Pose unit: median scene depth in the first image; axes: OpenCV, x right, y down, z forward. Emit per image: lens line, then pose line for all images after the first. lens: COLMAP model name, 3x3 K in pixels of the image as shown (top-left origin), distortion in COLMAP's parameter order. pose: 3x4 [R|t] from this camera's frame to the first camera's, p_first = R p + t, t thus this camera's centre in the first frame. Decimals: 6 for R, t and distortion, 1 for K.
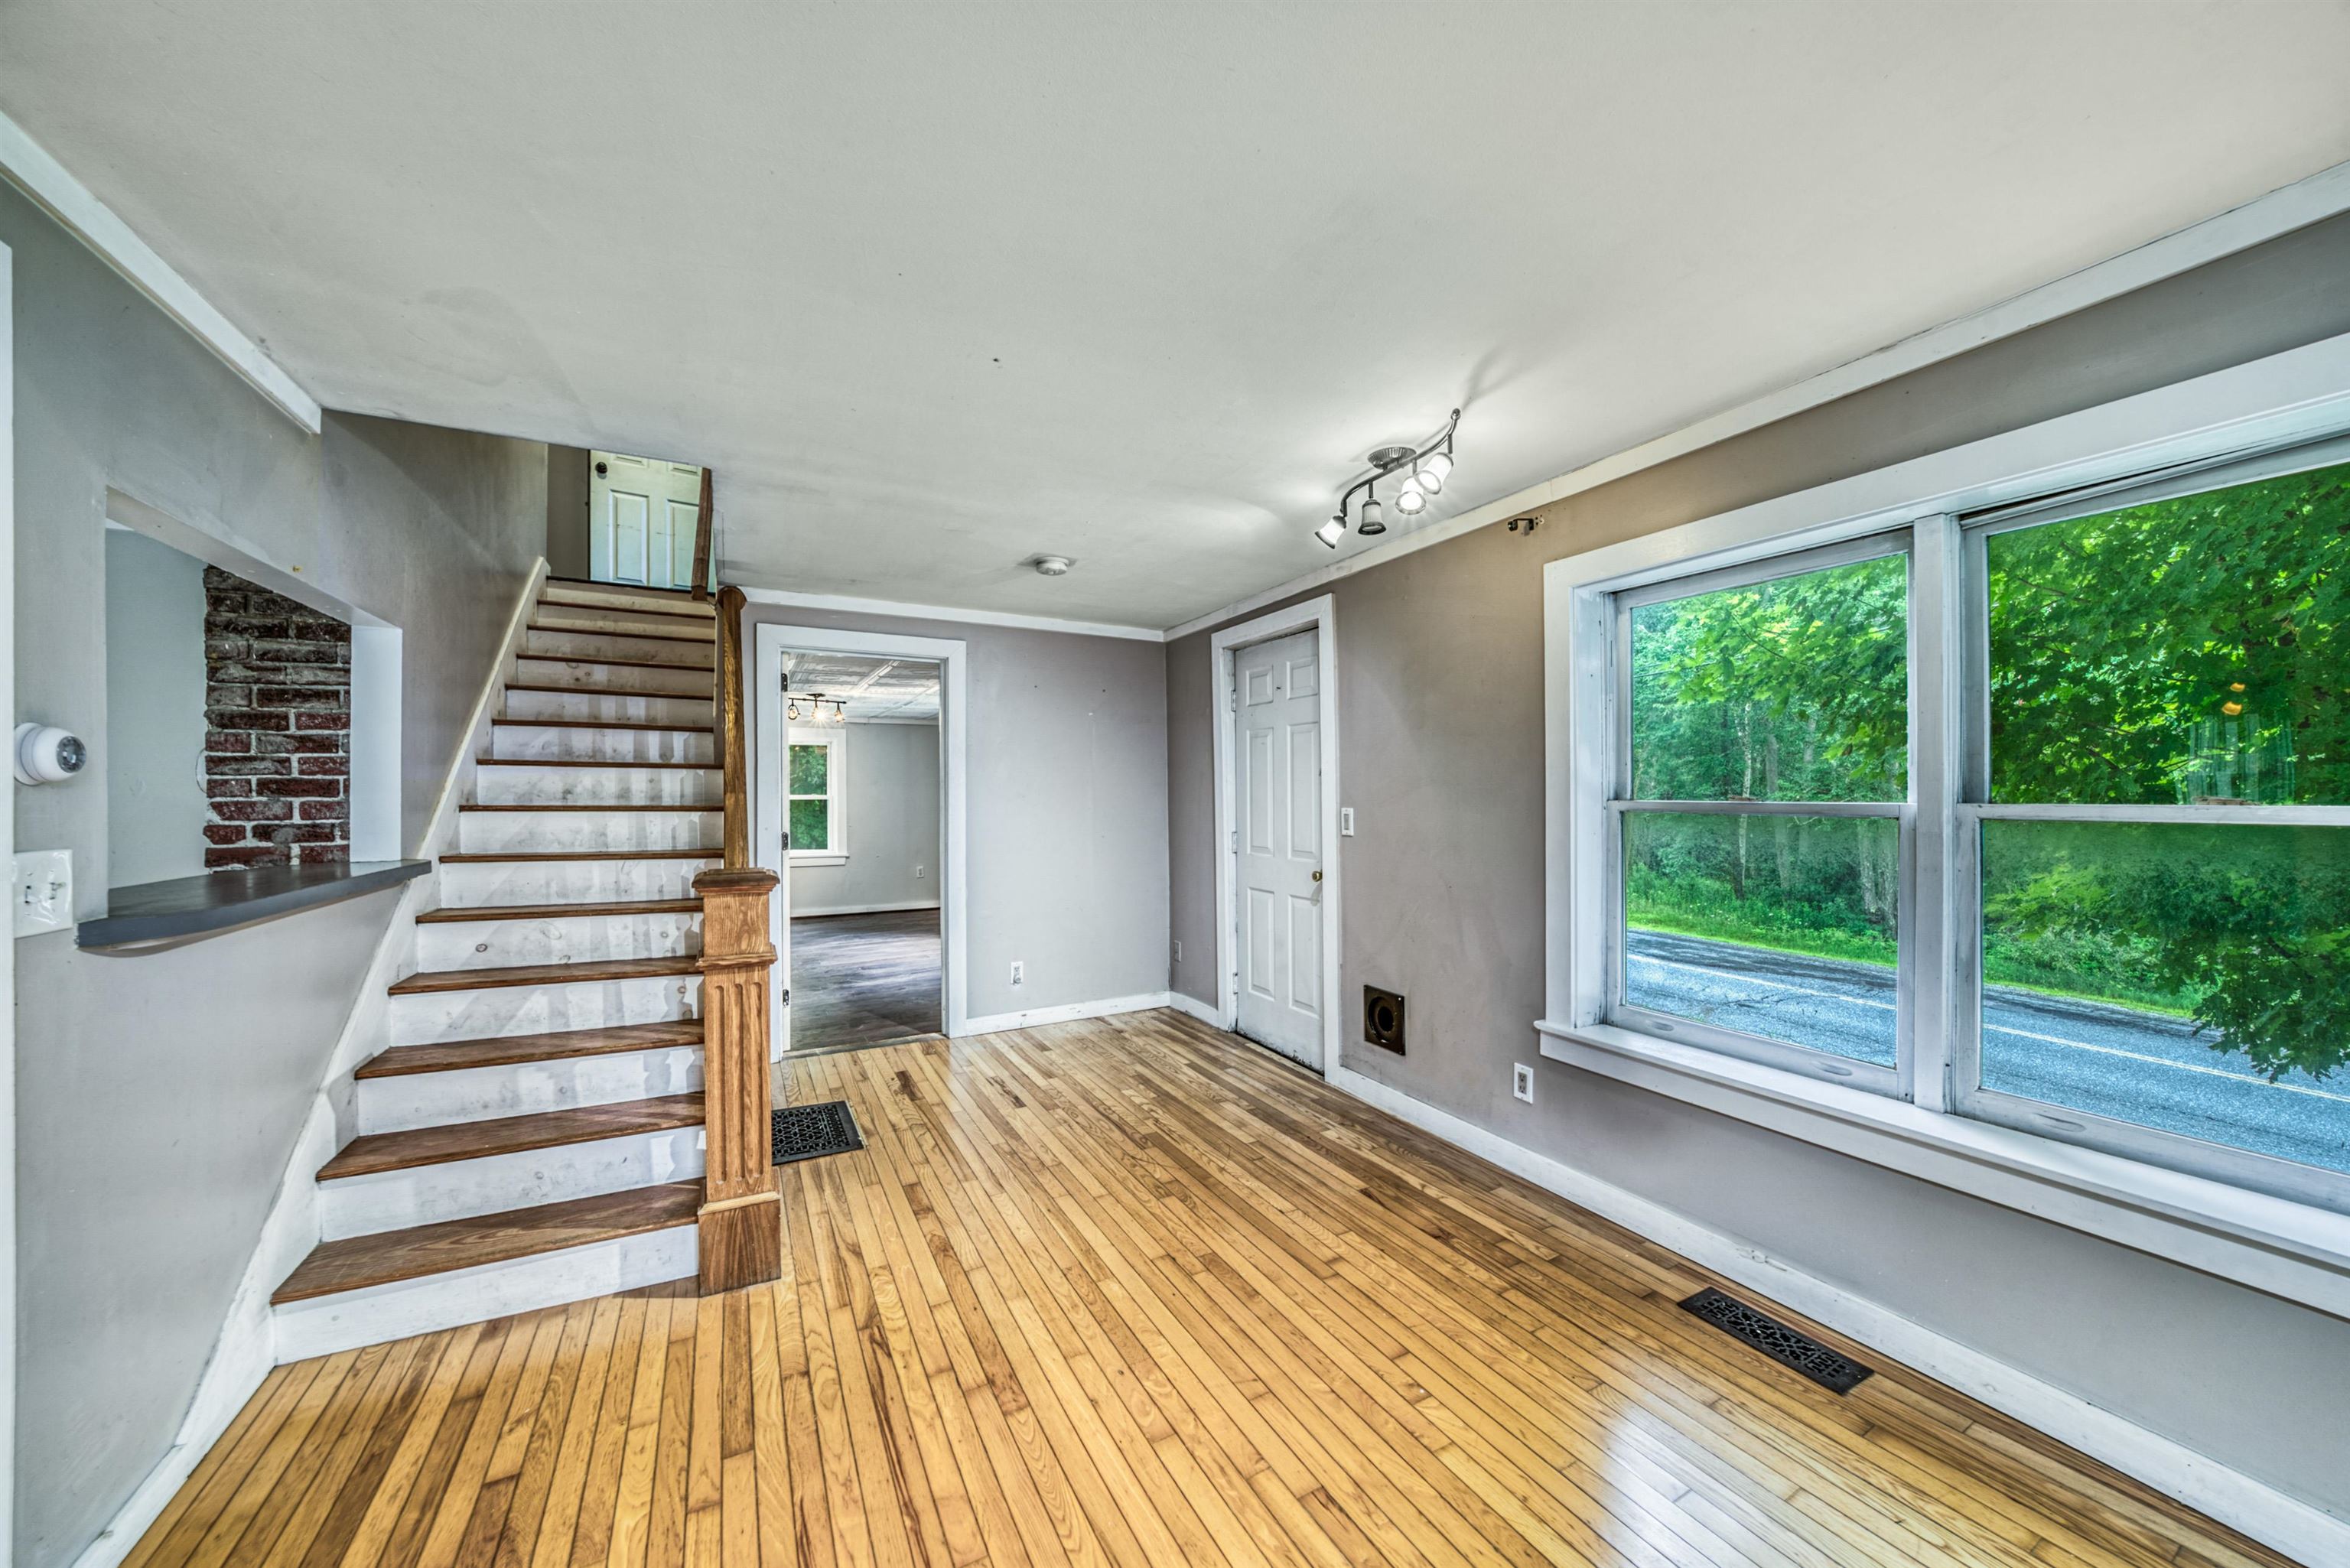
lens RADIAL K [[875.1, 0, 1178.0], [0, 875.1, 793.9], [0, 0, 1]] dist [0.000224, -0.000001]
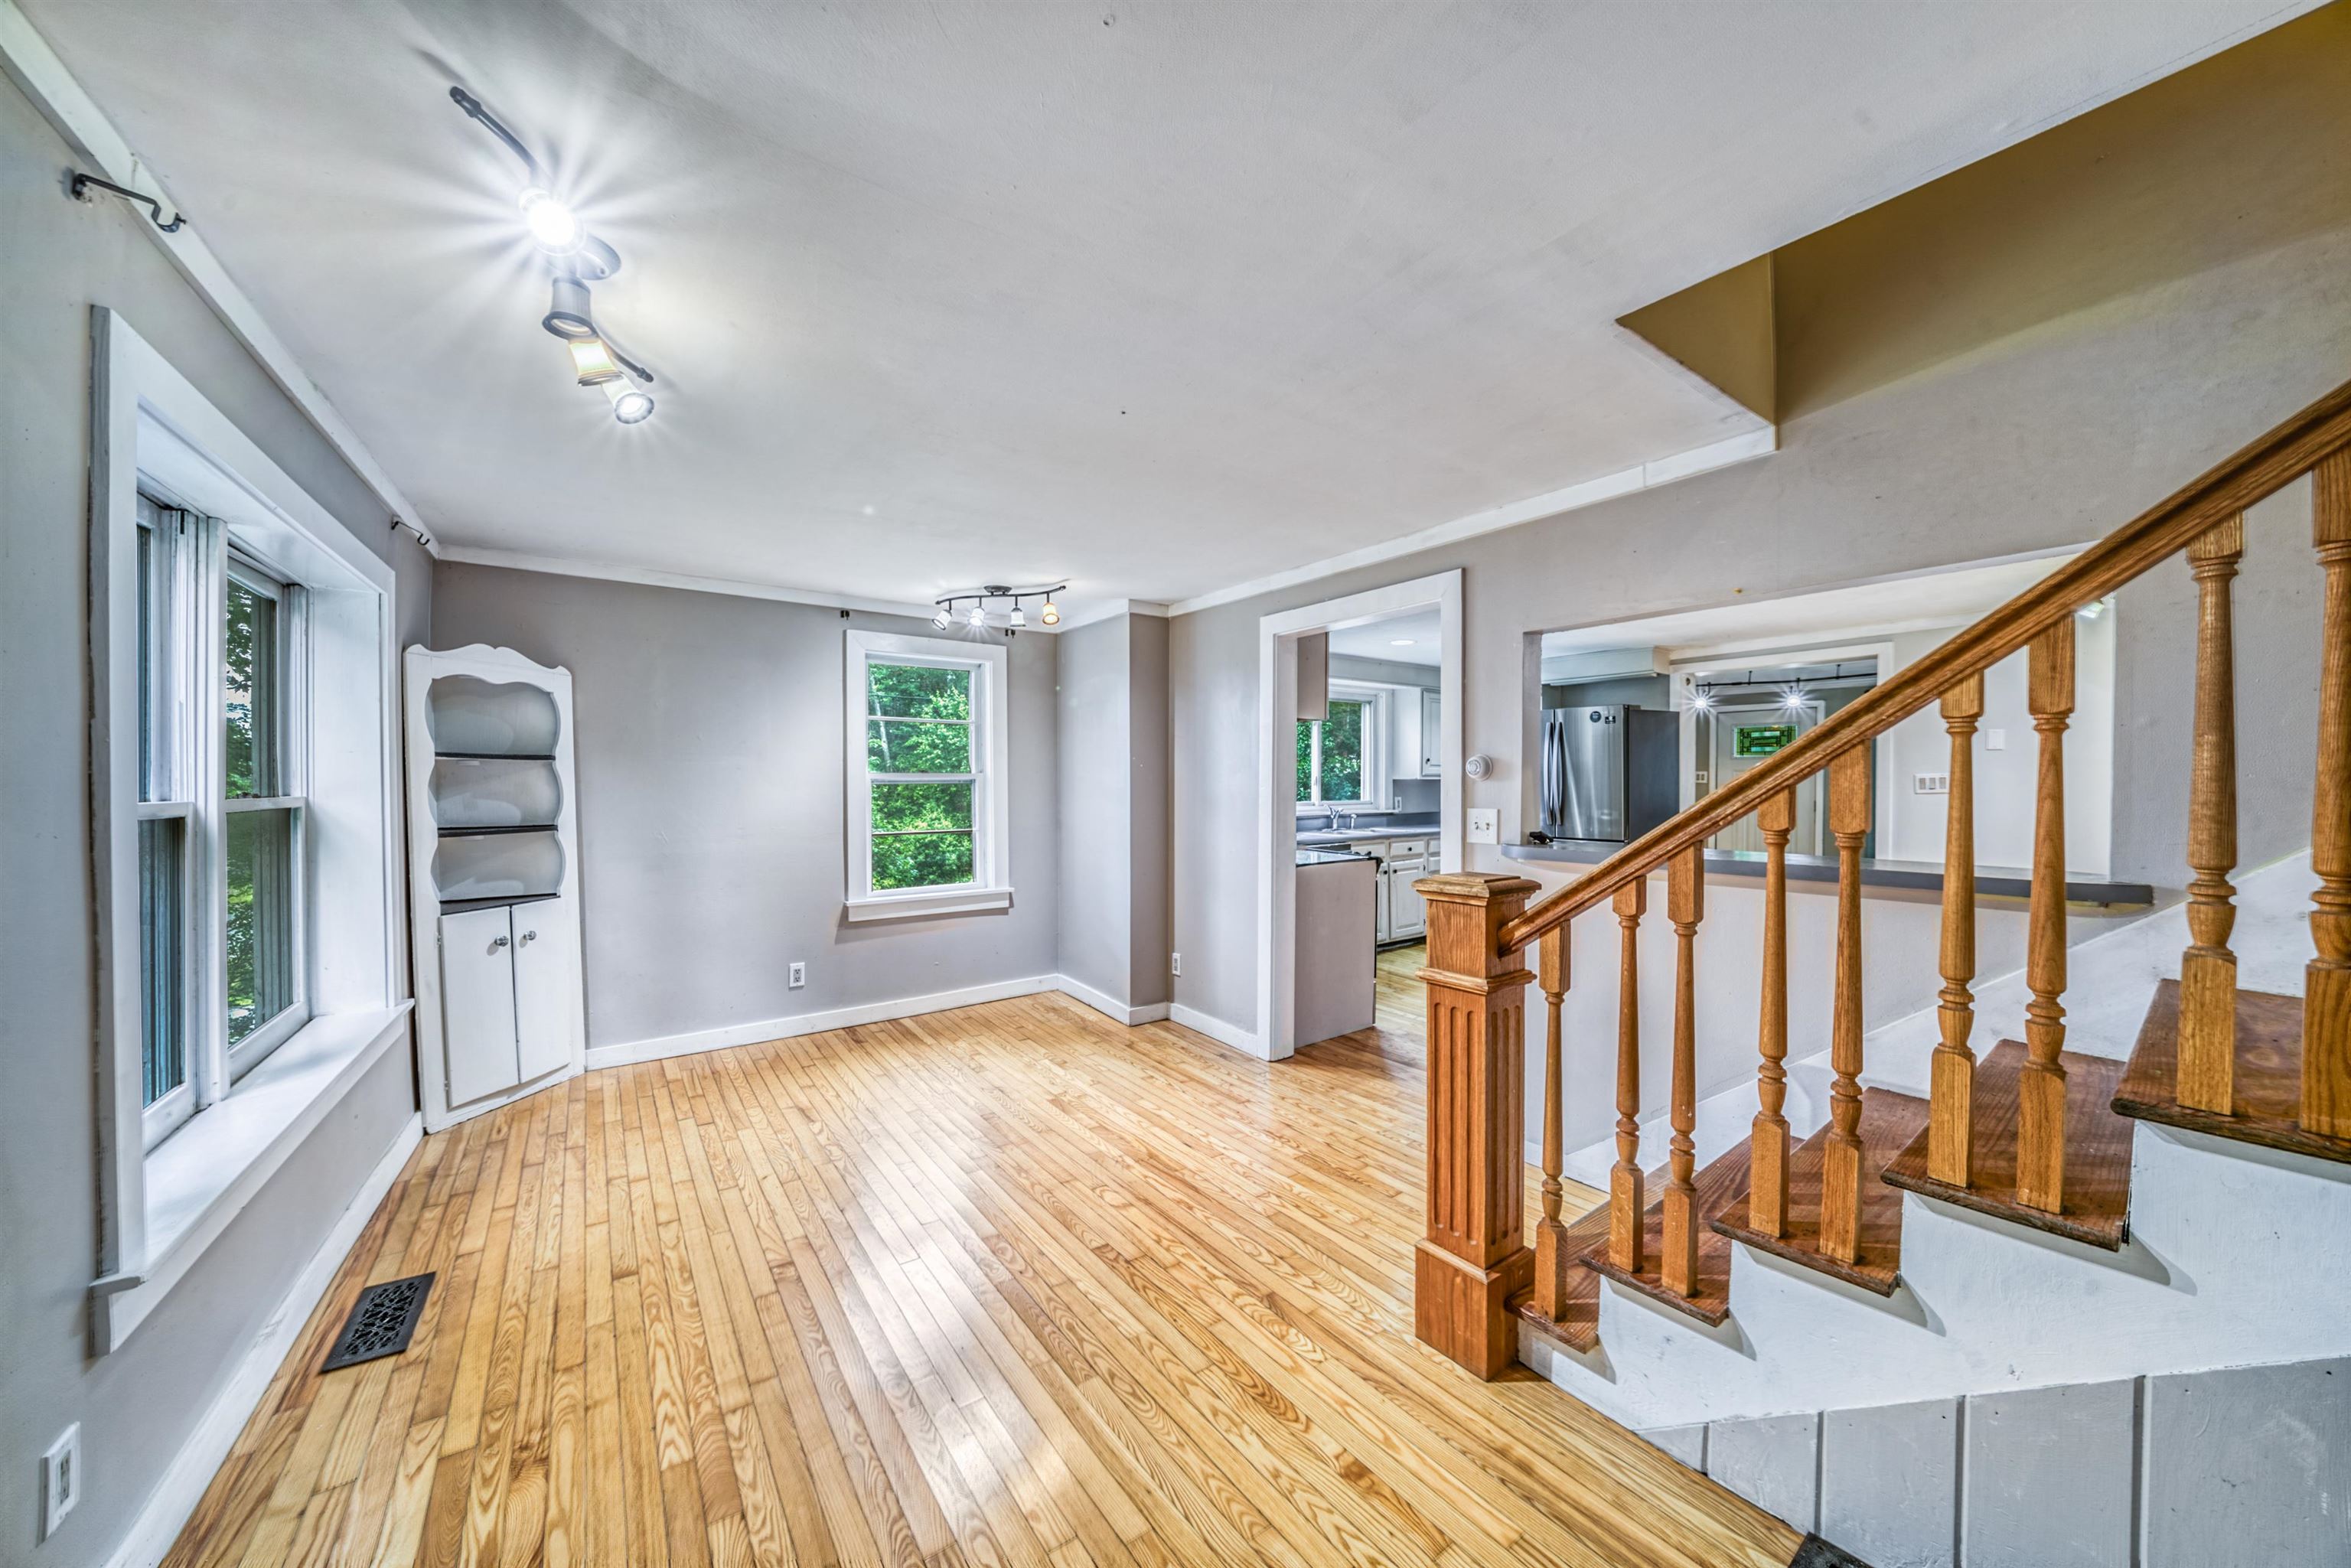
lens RADIAL K [[875.5, 0, 1172.2], [0, 875.5, 792.3], [0, 0, 1]] dist [0.000224, -0.000001]
pose [[-0.993541, 0.007304, -0.113237, -0.132076], [0.007197, 0.999973, 0.001353, 0.006547], [0.113244, 0.000530, -0.993567, 2.096684]]
